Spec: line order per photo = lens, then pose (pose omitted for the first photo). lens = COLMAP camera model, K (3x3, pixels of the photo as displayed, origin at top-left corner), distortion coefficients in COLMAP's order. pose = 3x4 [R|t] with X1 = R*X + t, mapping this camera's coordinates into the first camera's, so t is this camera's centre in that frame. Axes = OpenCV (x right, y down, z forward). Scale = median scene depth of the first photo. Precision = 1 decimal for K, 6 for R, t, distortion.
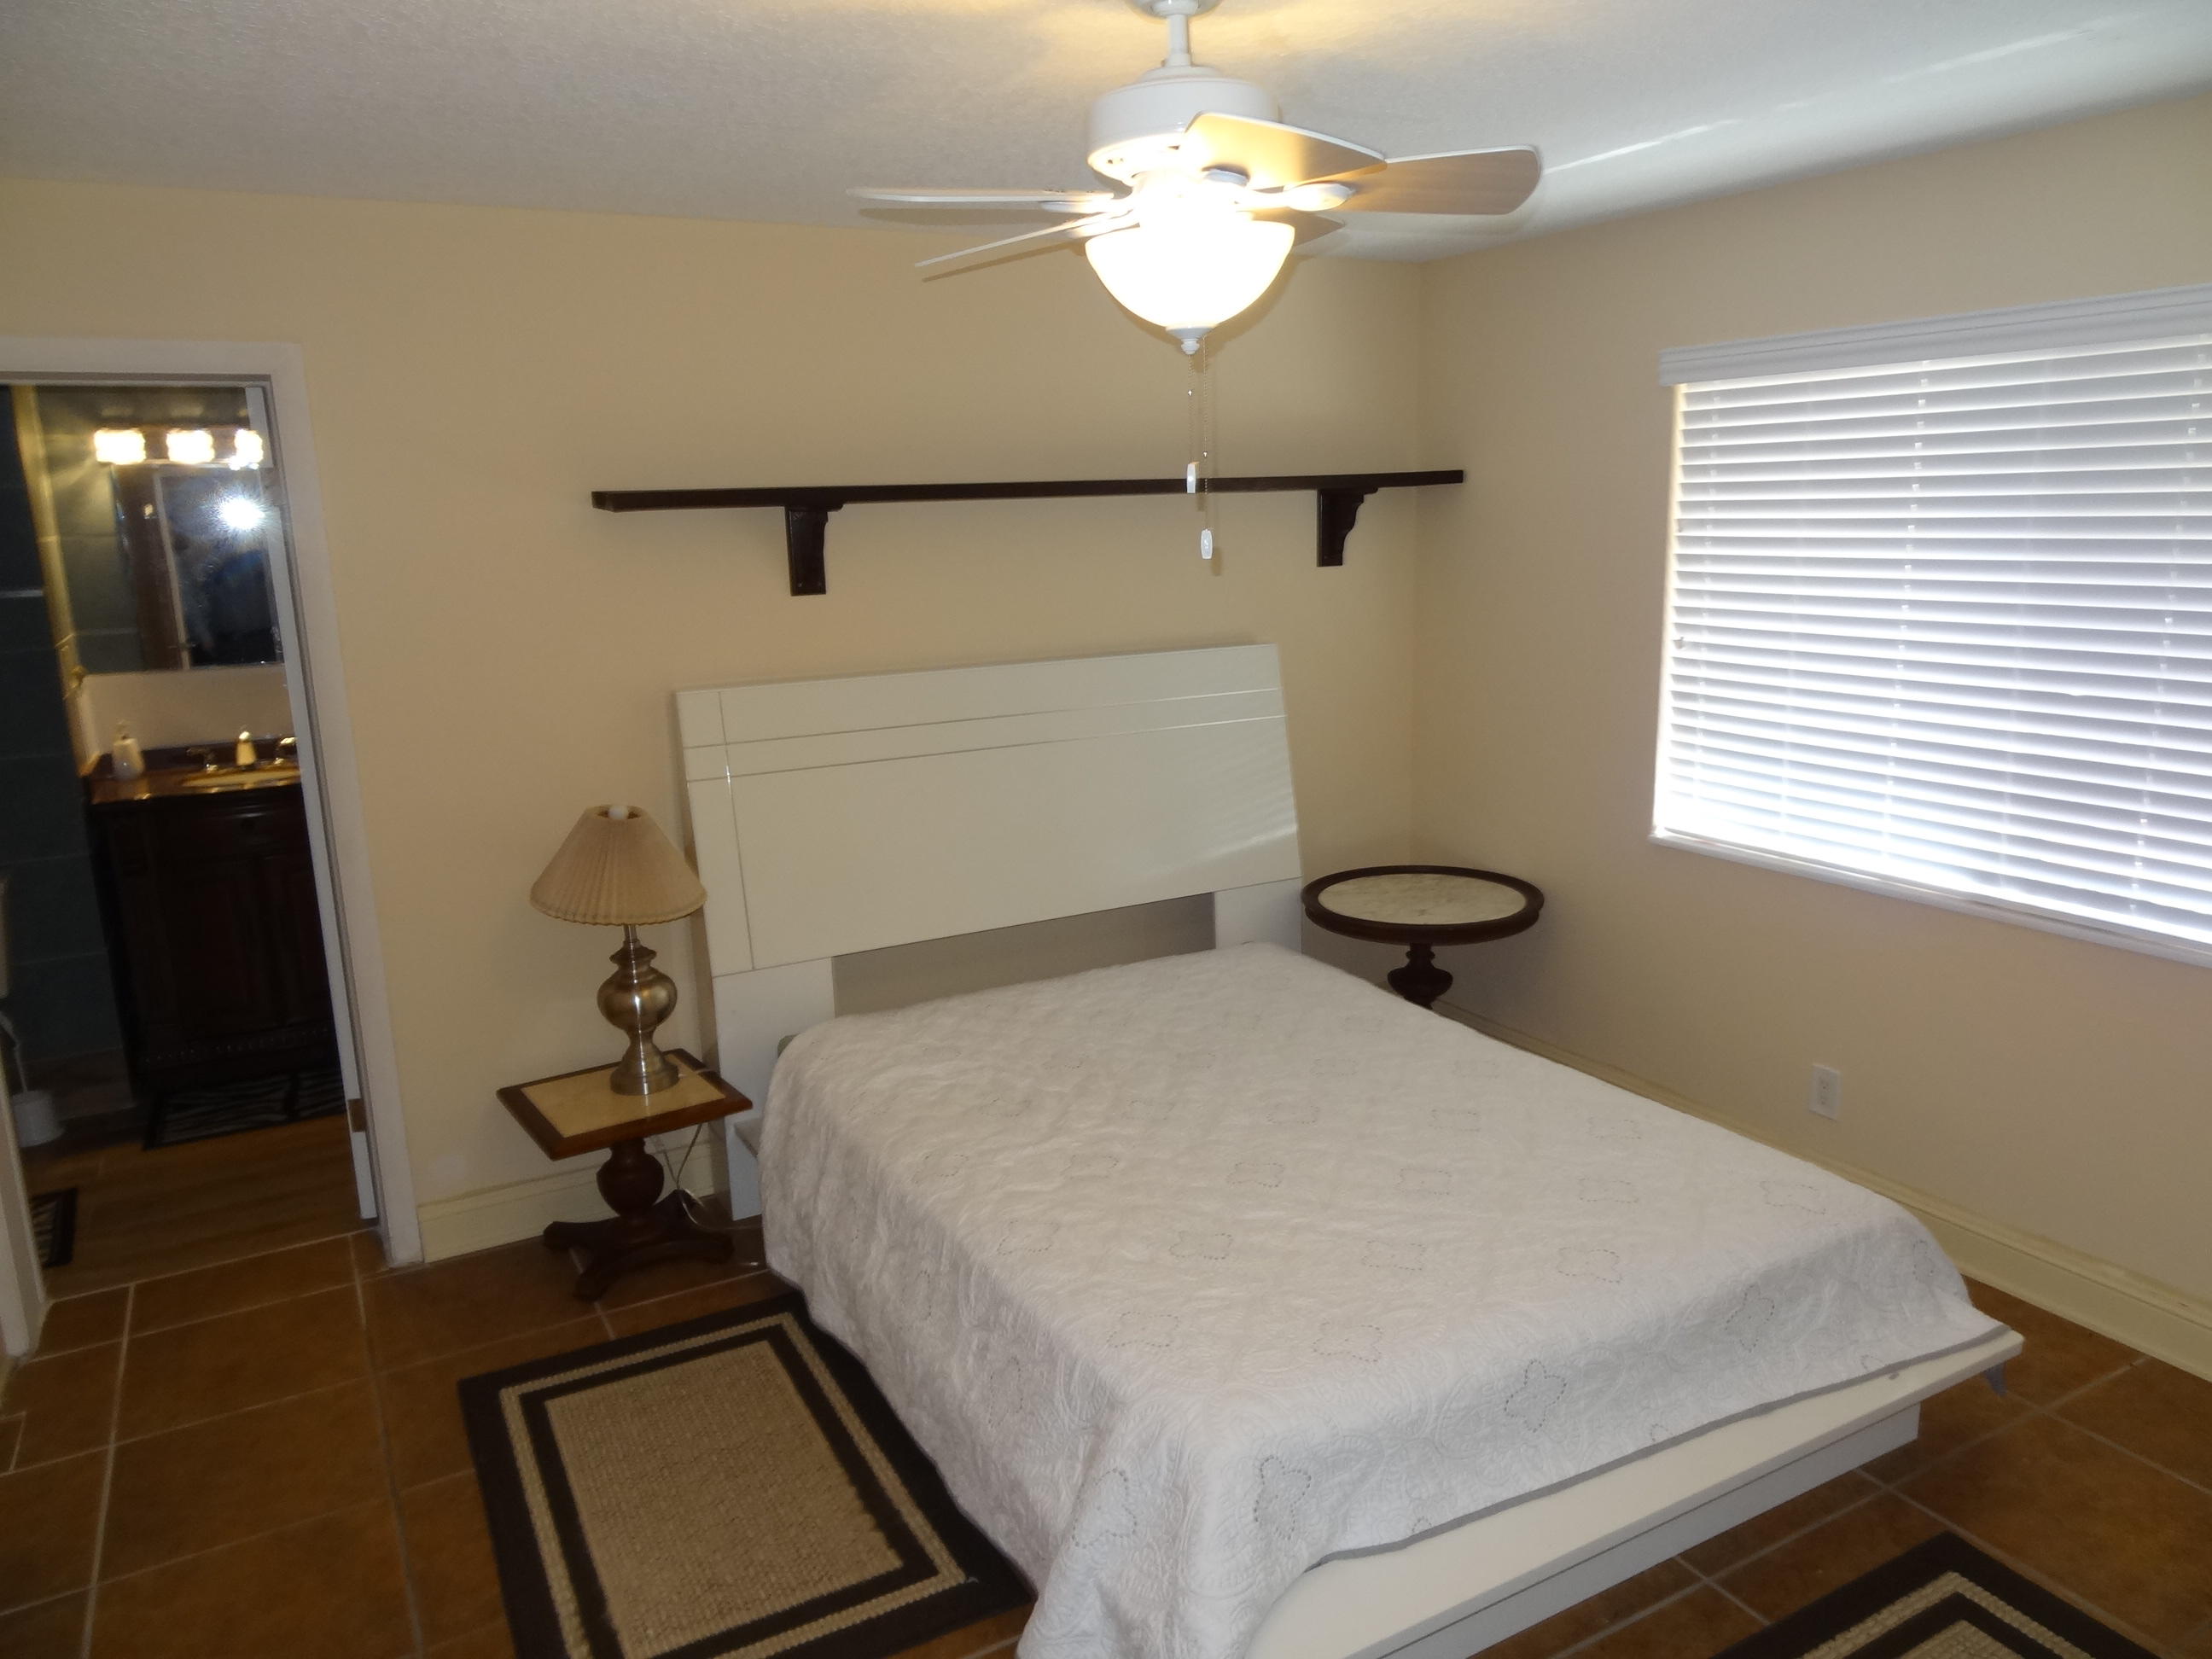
lens RADIAL K [[1524.2, 0, 1124.2], [0, 1524.2, 815.7], [0, 0, 1]] dist [-0.023036, 0.023236]
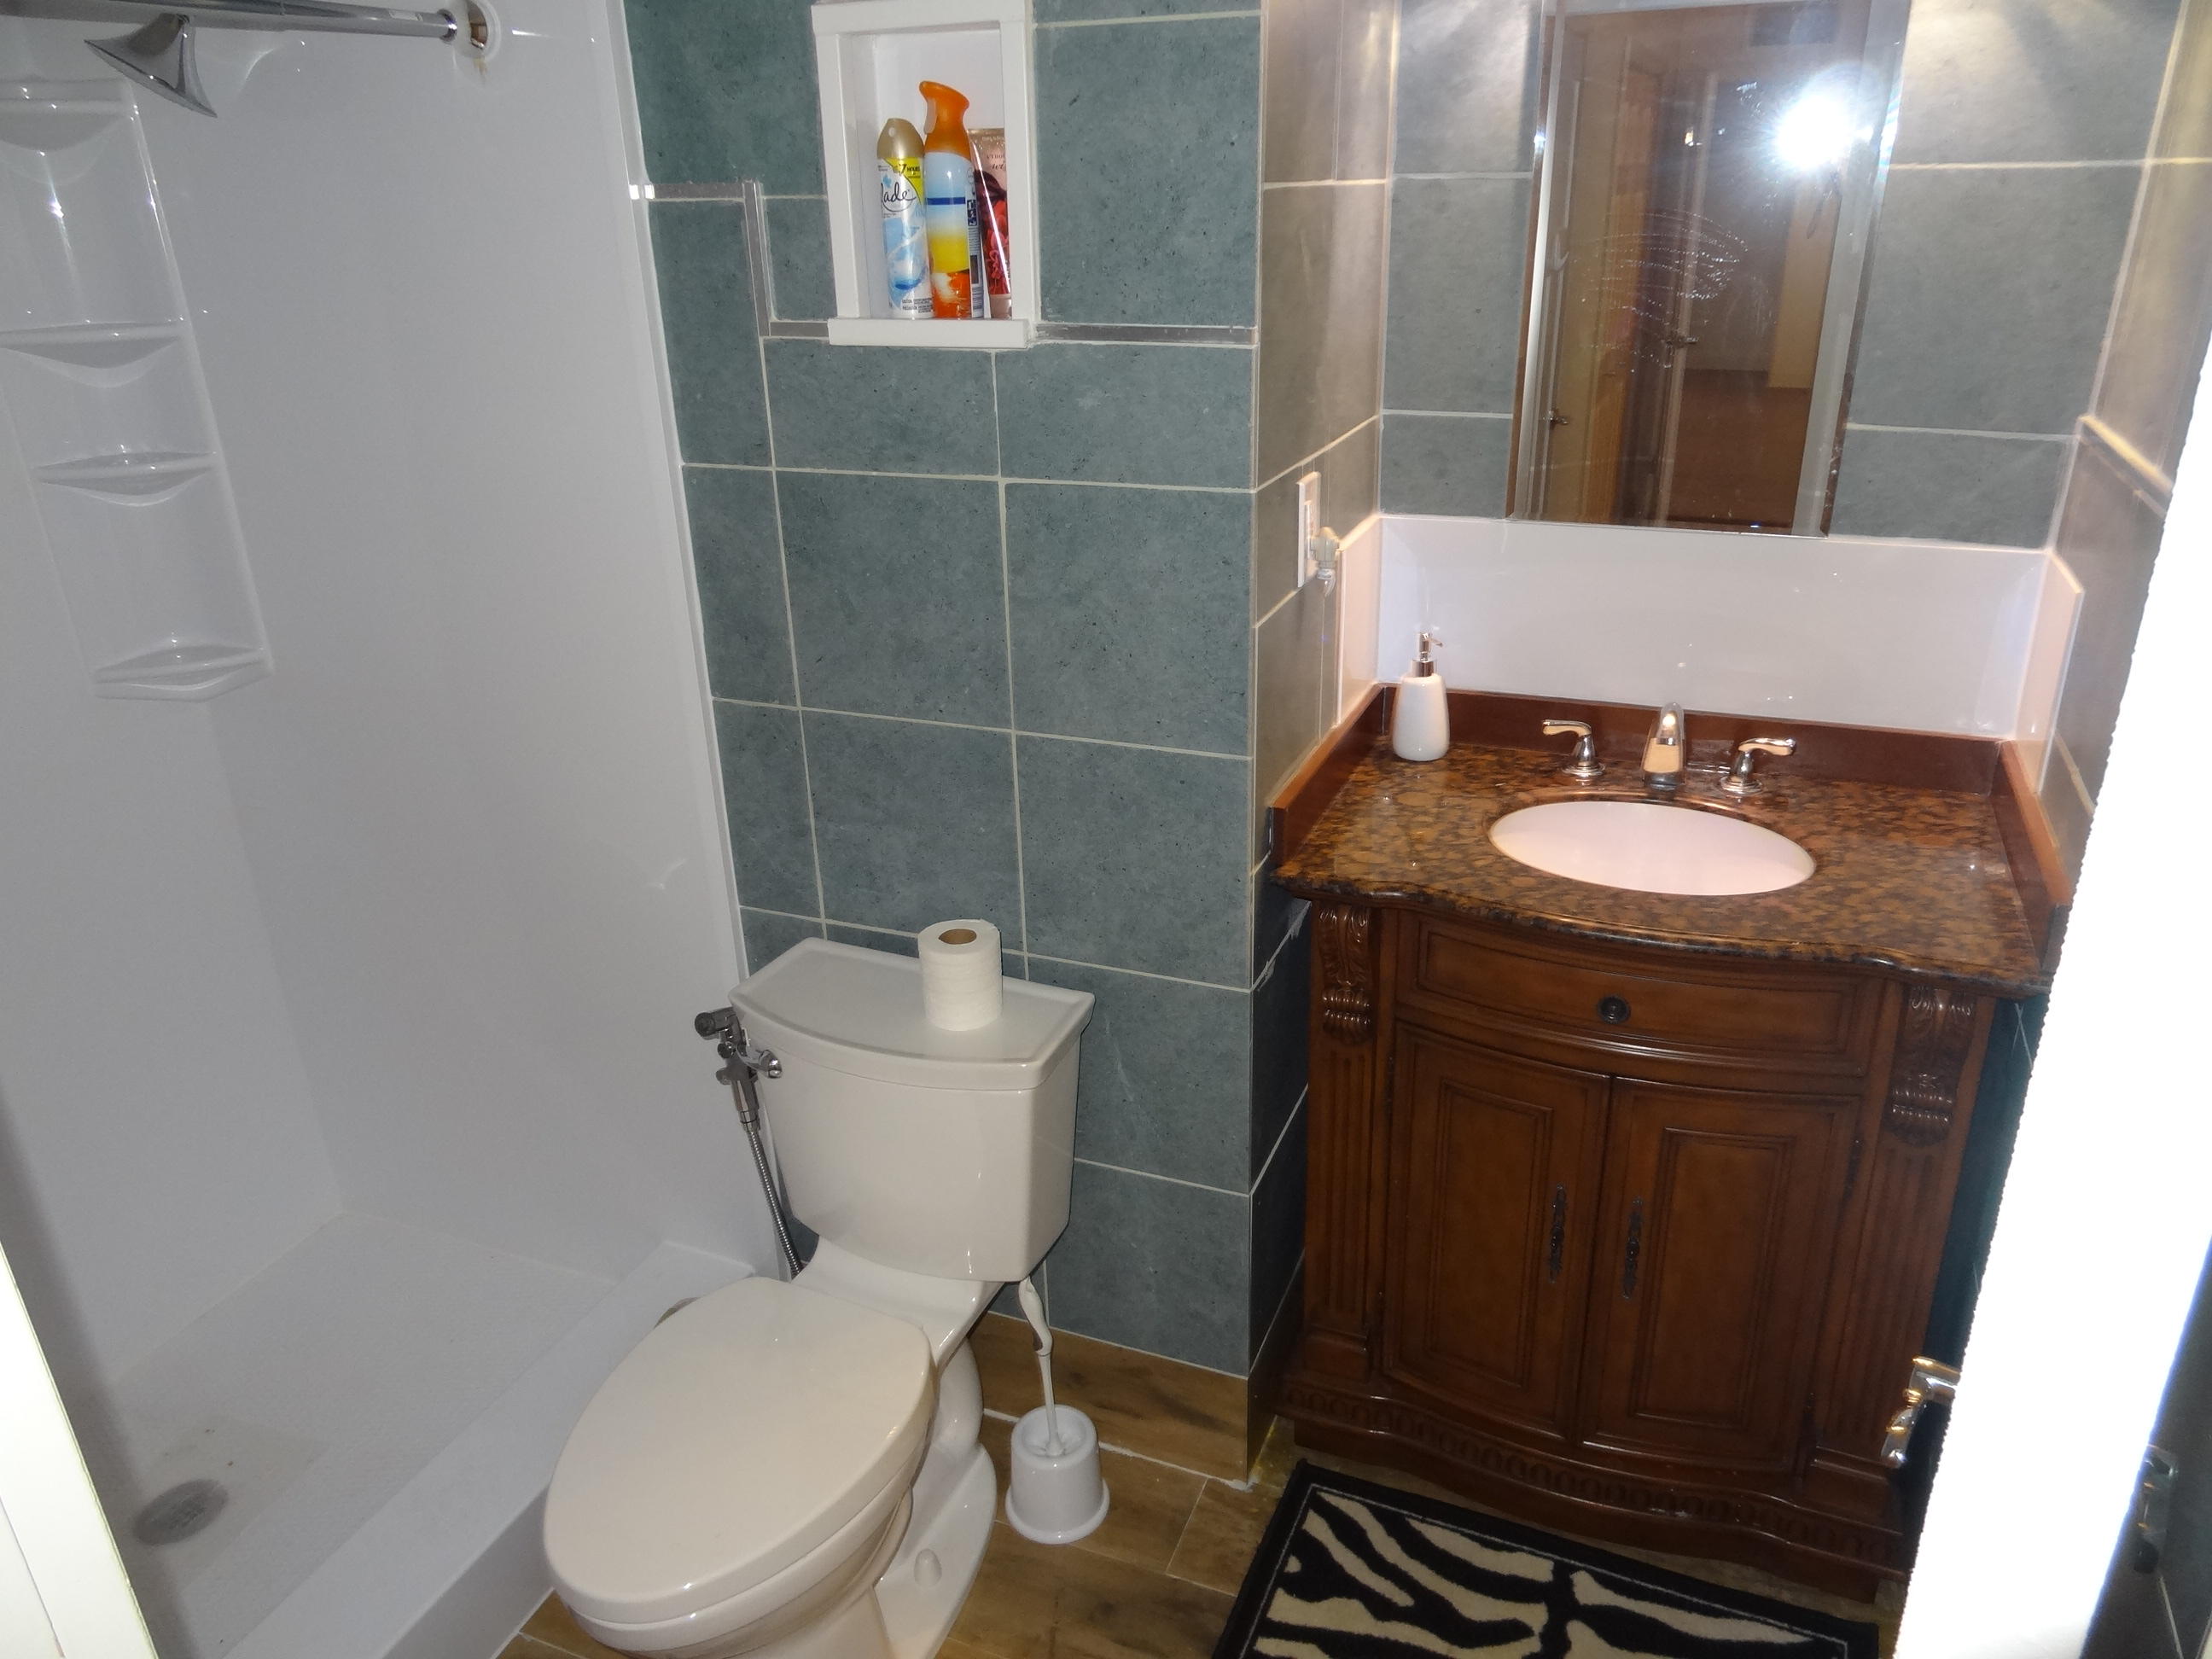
lens RADIAL K [[1524.2, 0, 1124.2], [0, 1524.2, 815.7], [0, 0, 1]] dist [-0.023036, 0.023236]
pose [[0.629124, 0.304783, -0.715060, -0.393019], [-0.157718, 0.950839, 0.266517, -0.113539], [0.761136, -0.054894, 0.646265, 0.657271]]
